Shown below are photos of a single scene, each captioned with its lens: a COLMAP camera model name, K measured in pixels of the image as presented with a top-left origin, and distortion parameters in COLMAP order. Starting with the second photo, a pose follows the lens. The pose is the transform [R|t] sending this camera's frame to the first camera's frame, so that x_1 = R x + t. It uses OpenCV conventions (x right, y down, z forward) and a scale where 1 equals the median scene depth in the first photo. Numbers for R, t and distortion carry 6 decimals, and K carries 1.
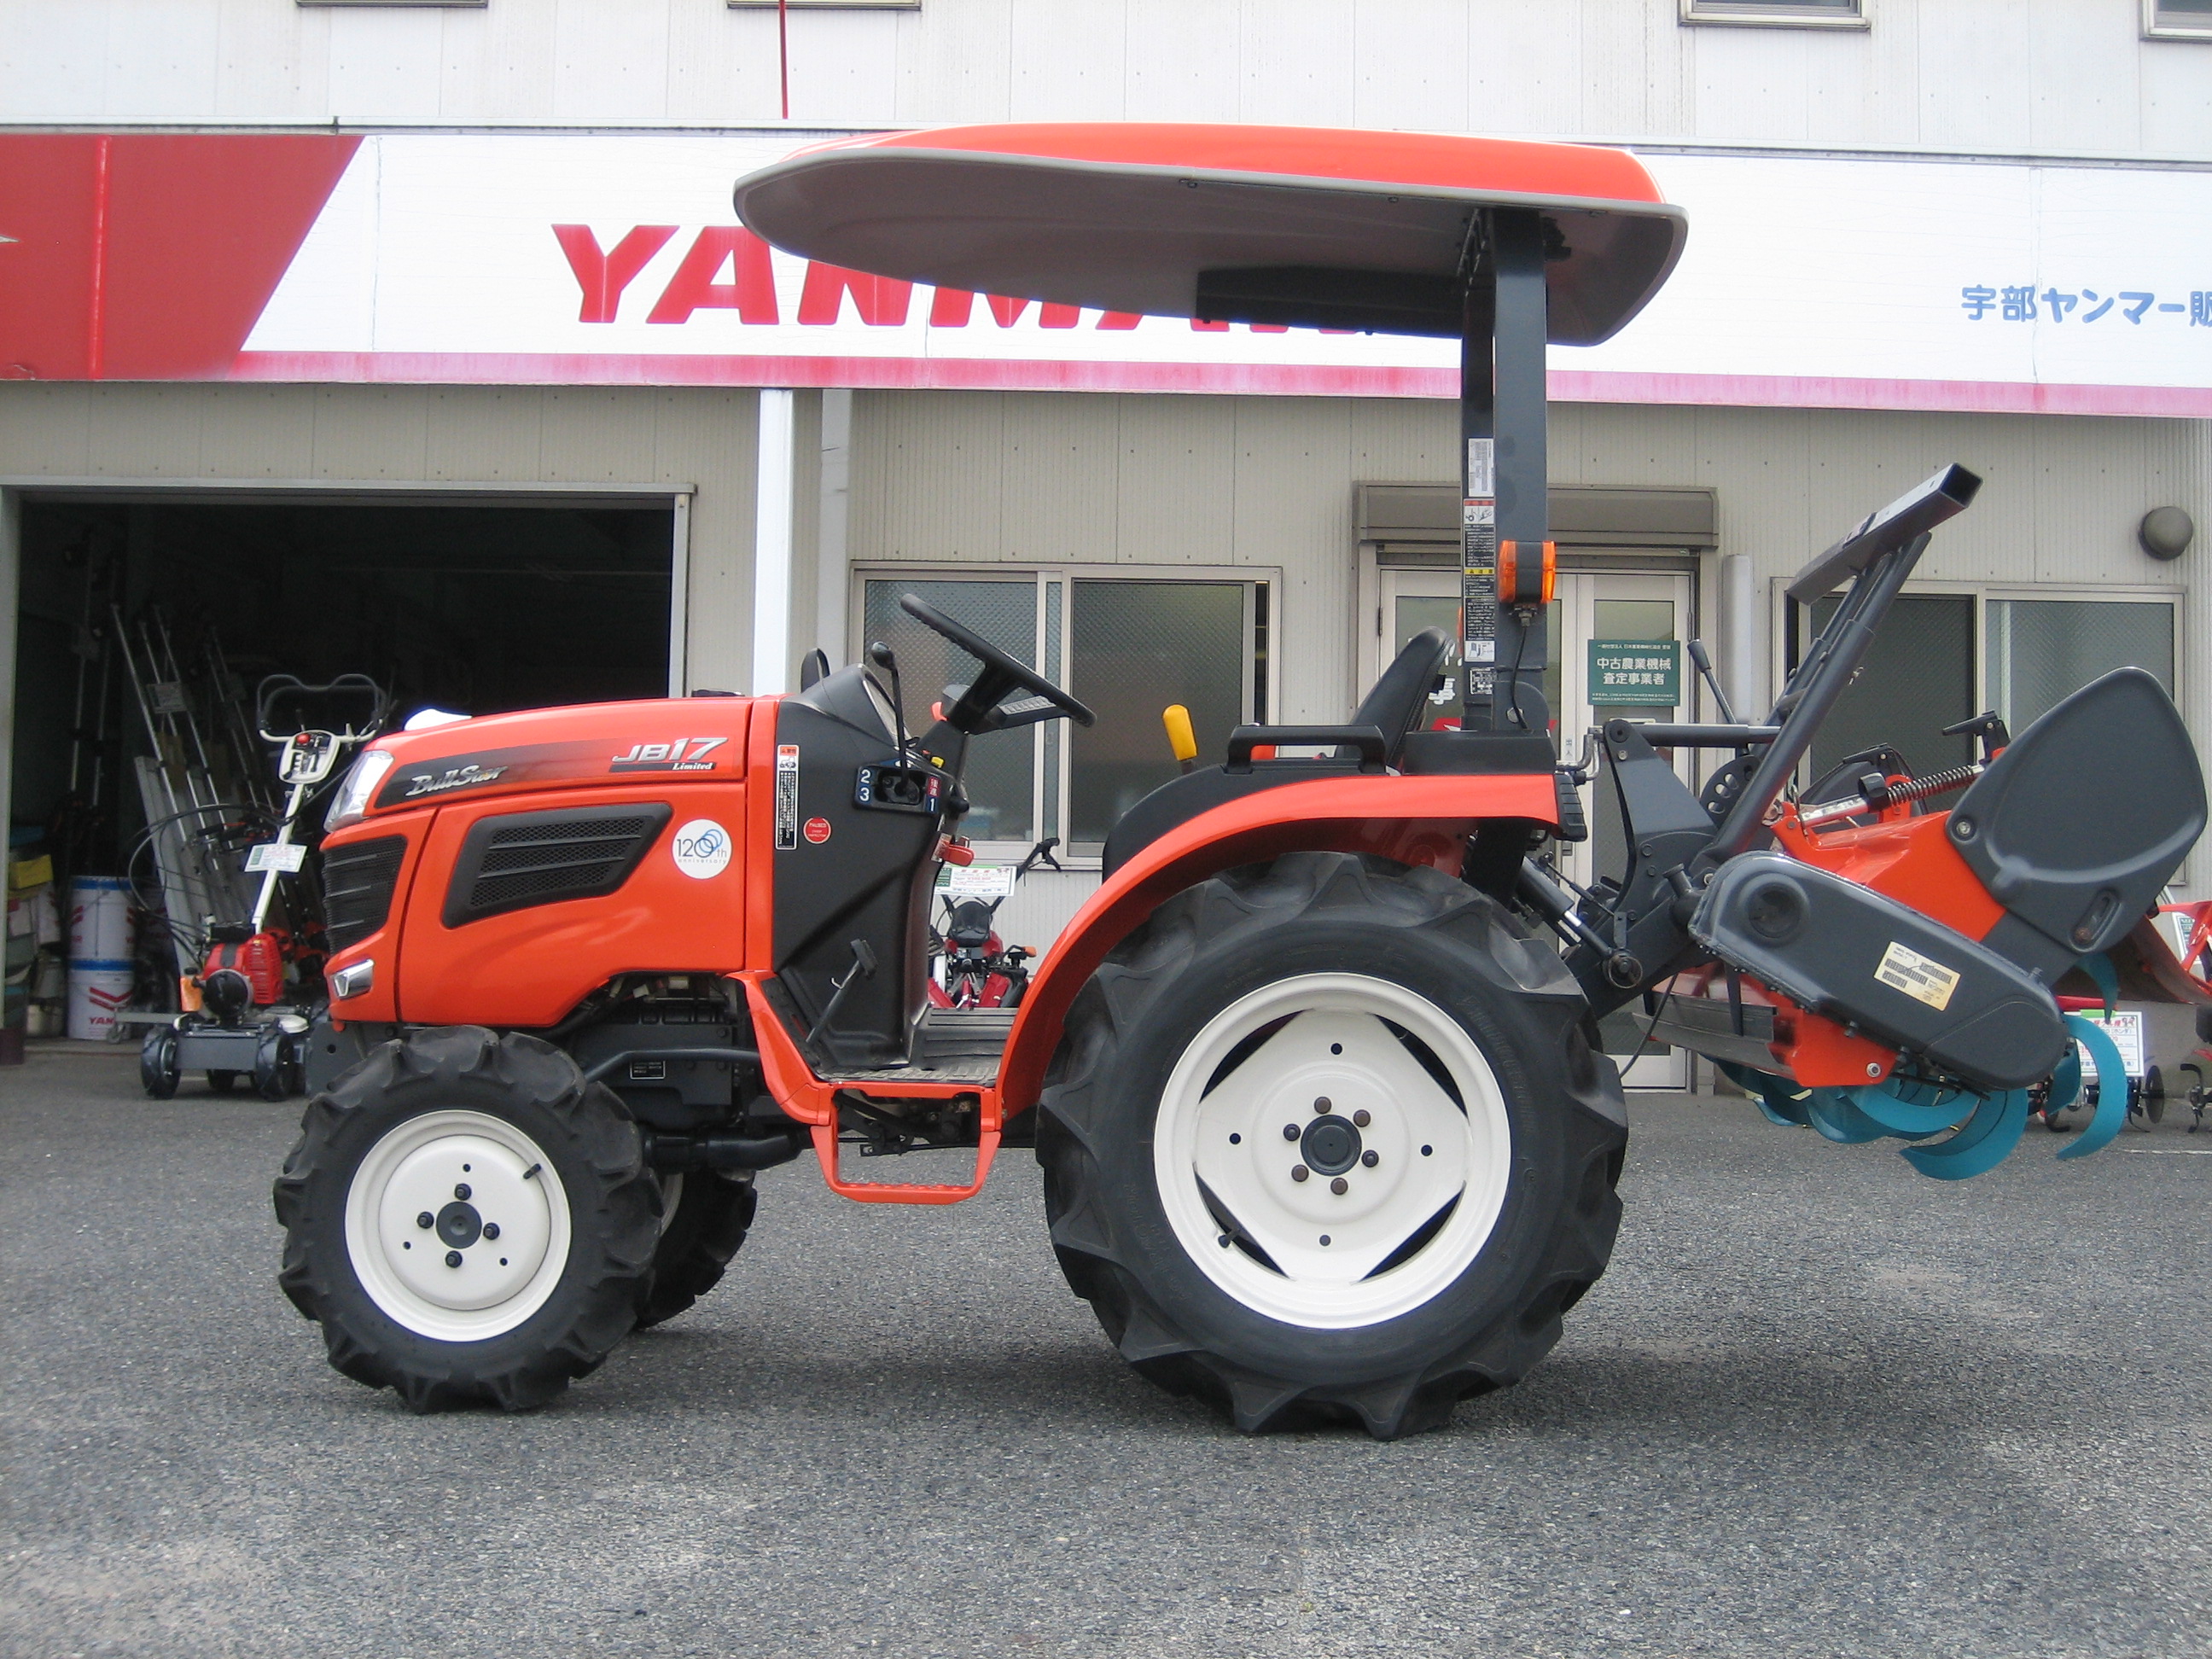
lens RADIAL K [[2965.2, 0, 1109.0], [0, 2965.2, 831.7], [0, 0, 1]] dist [-0.111439, 0.000000]
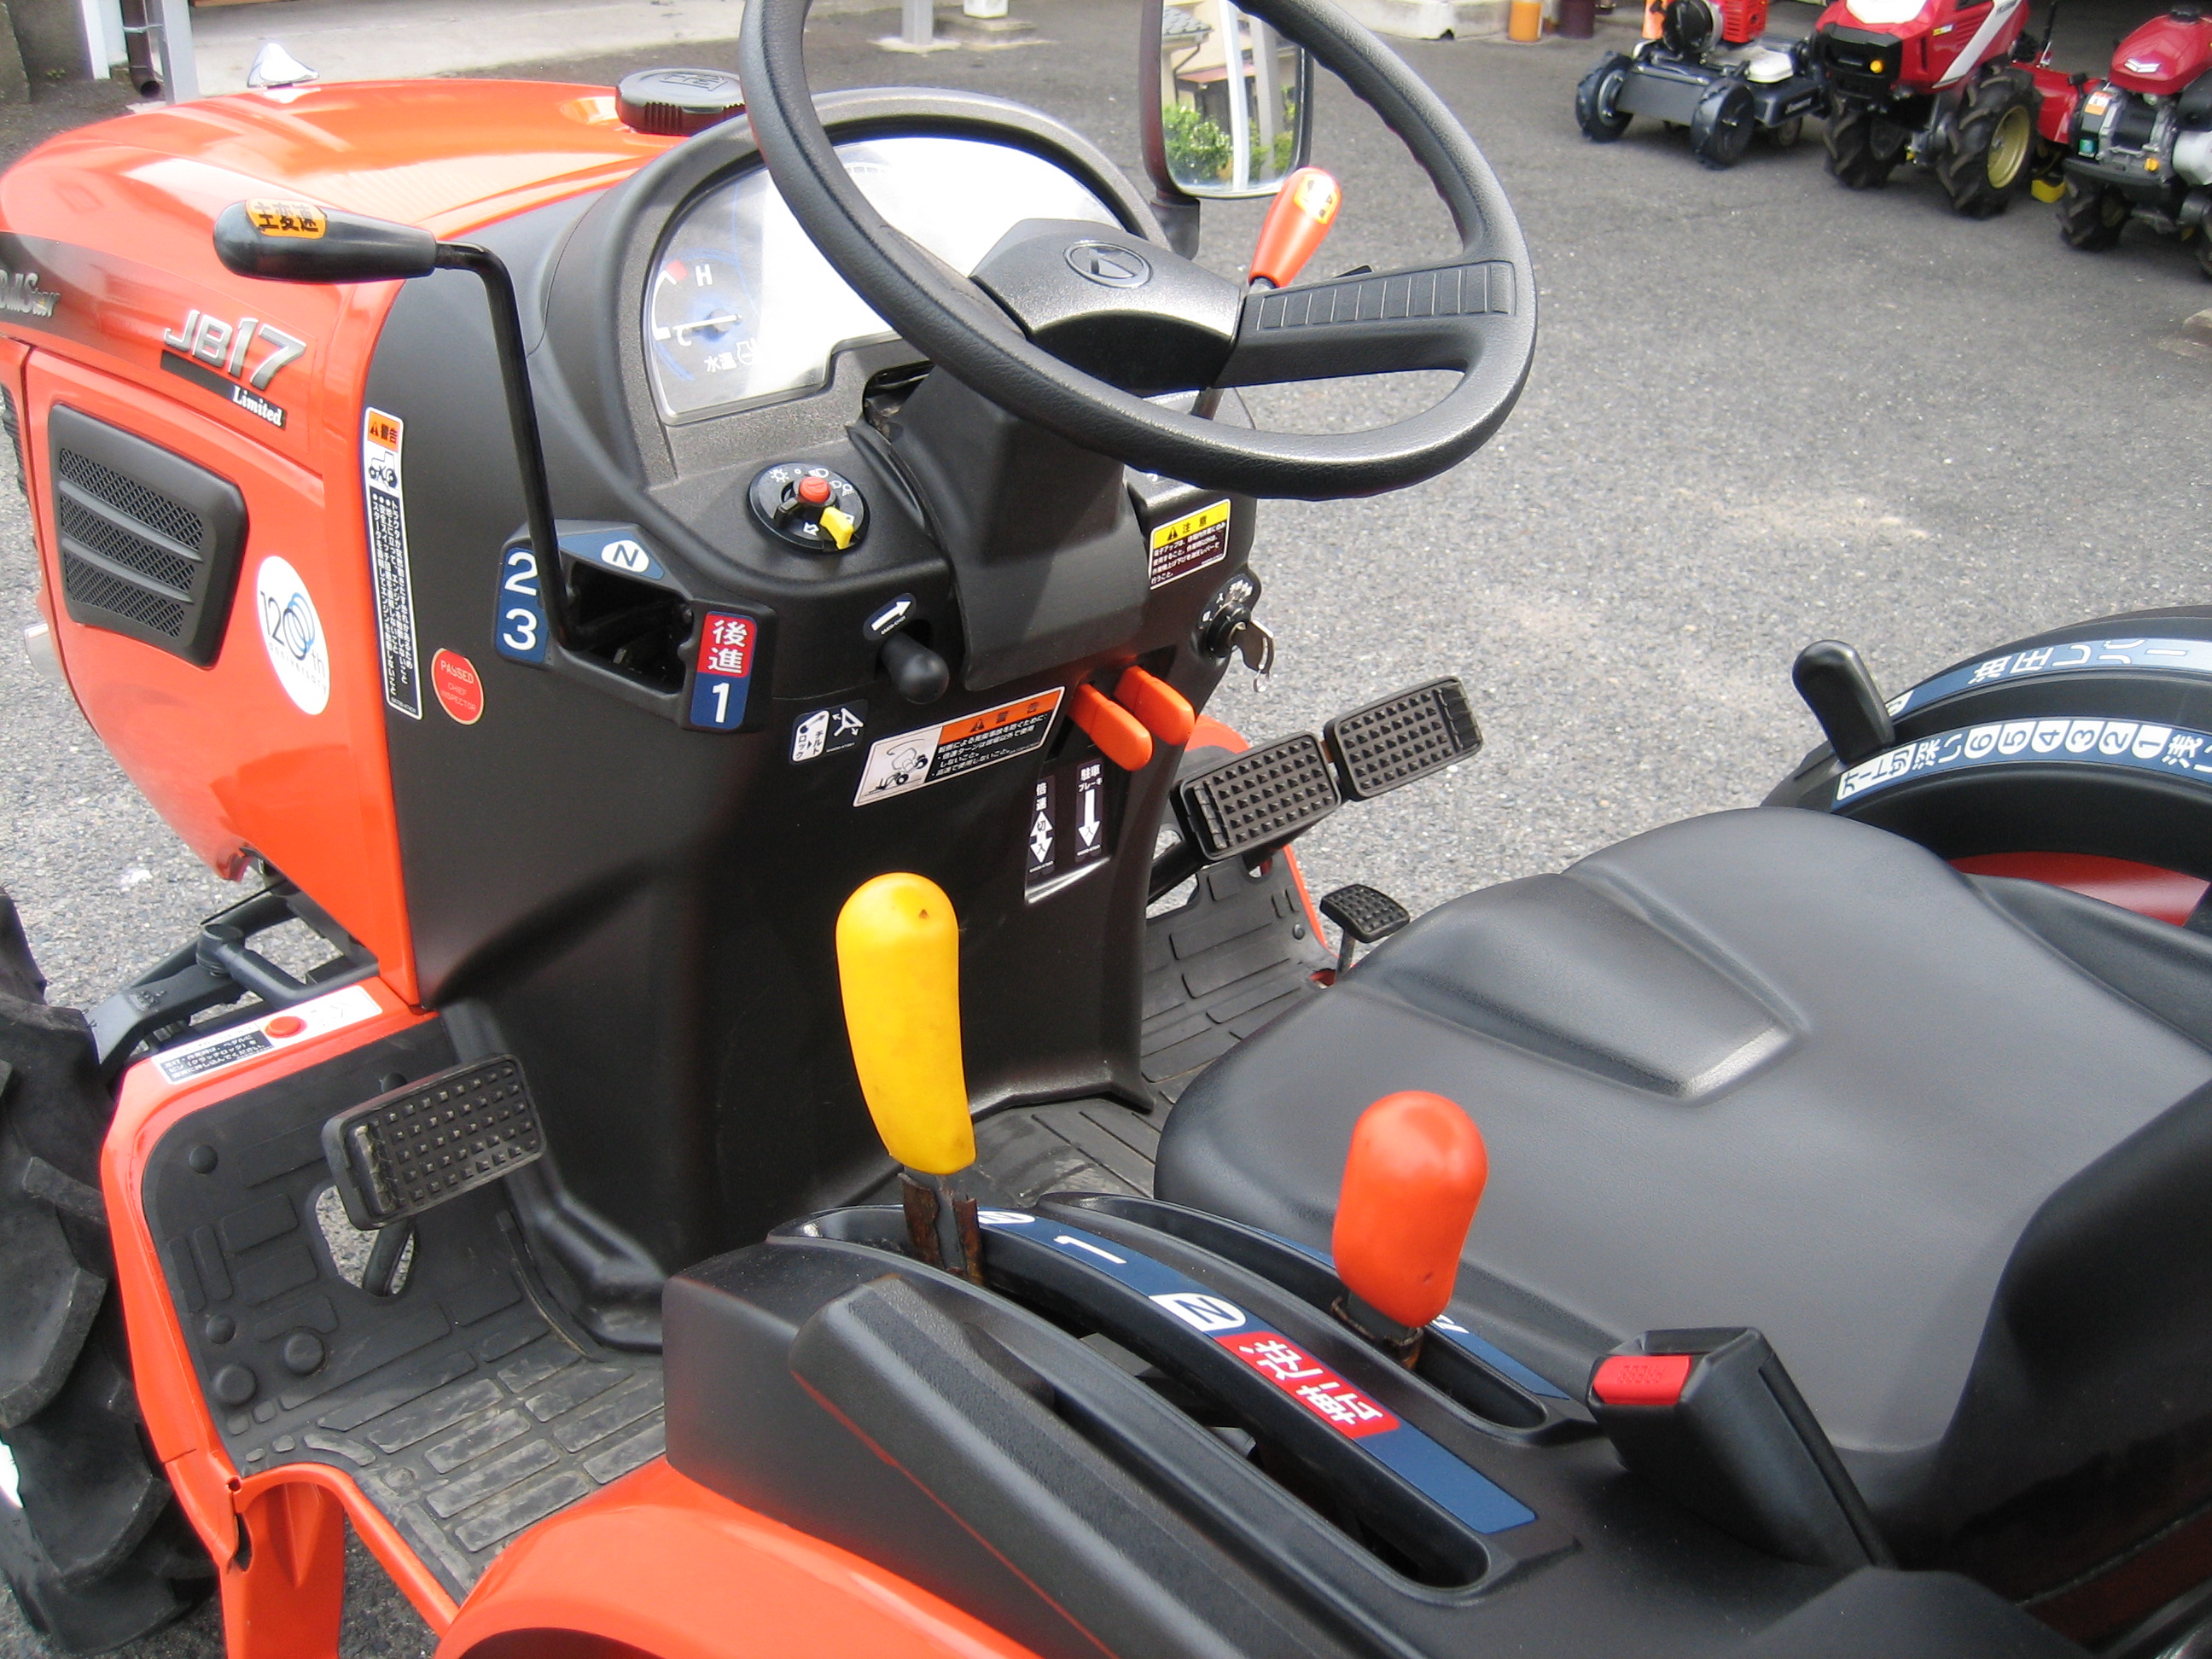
lens RADIAL K [[2299.2, 0, 1110.7], [0, 2299.2, 825.6], [0, 0, 1]] dist [-0.059349, 0.000000]
pose [[0.693676, 0.358769, -0.624579, 0.113888], [-0.012951, 0.873197, 0.487196, -0.110425], [0.720171, -0.329867, 0.610362, 0.891889]]
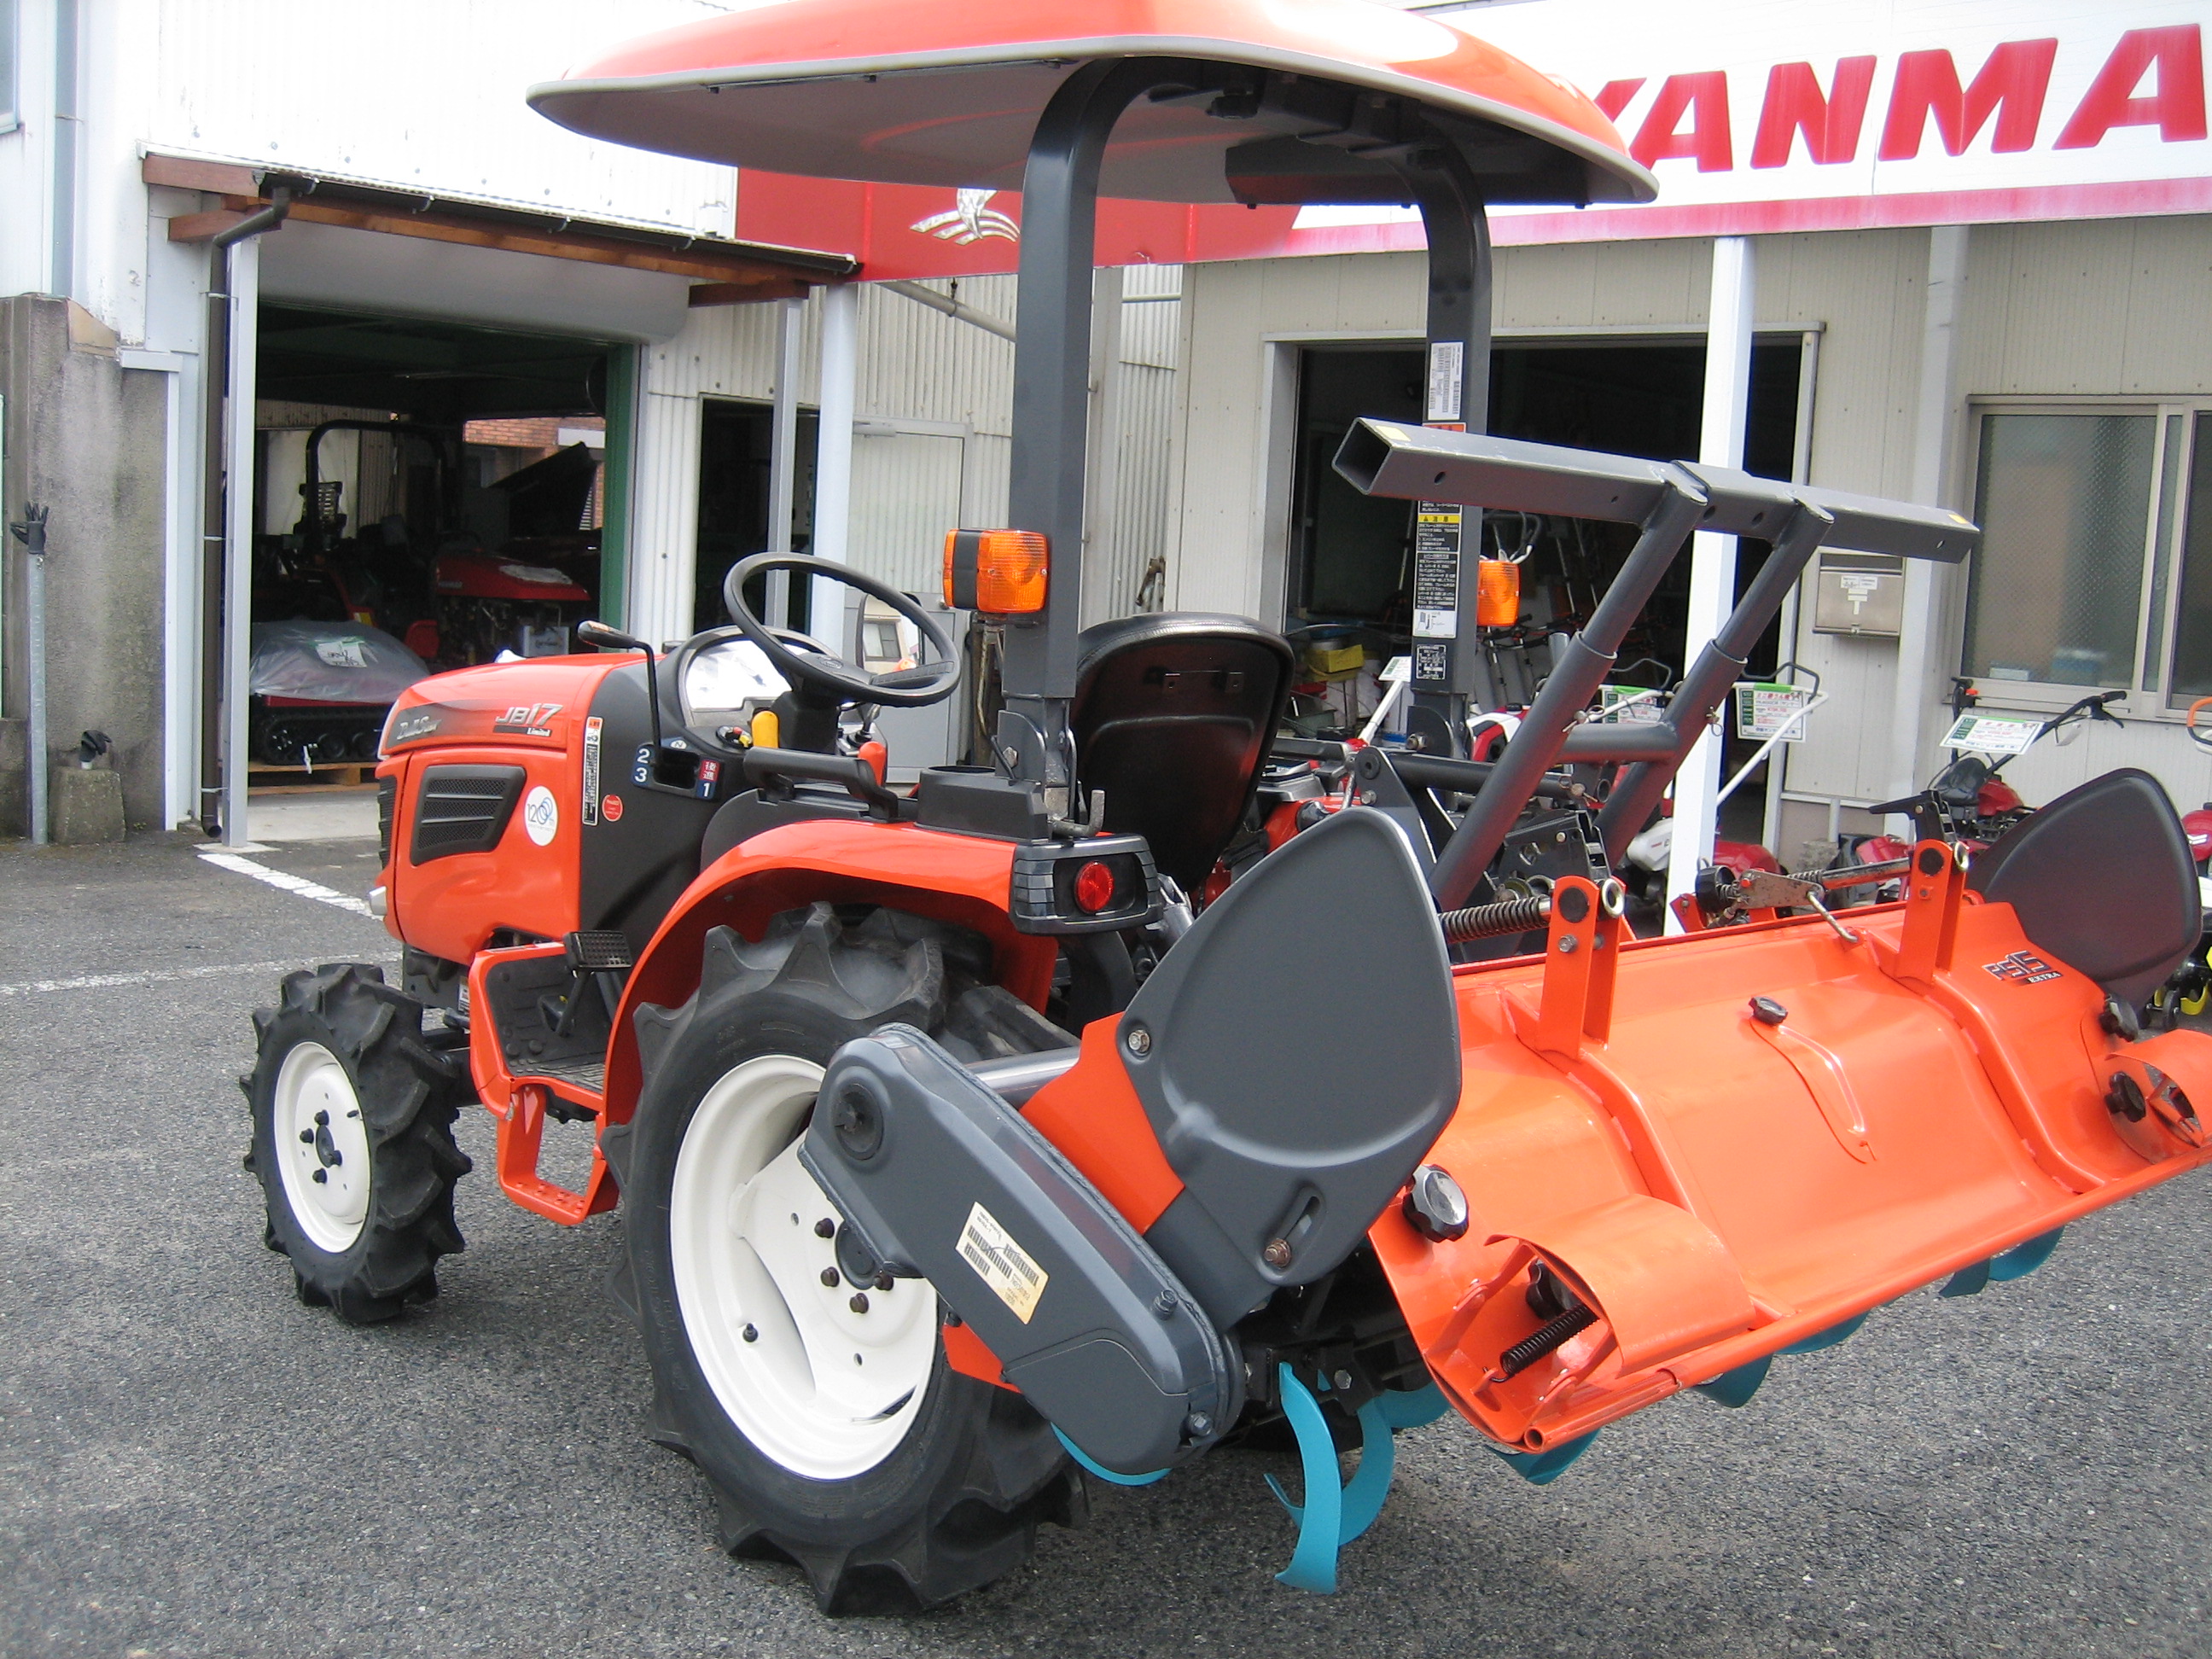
lens RADIAL K [[2299.2, 0, 1129.1], [0, 2299.2, 874.4], [0, 0, 1]] dist [-0.059349, 0.000000]
pose [[0.748747, 0.112610, -0.653221, 0.518924], [-0.020827, 0.988974, 0.146618, -0.092063], [0.662529, -0.096175, 0.742836, 0.552717]]
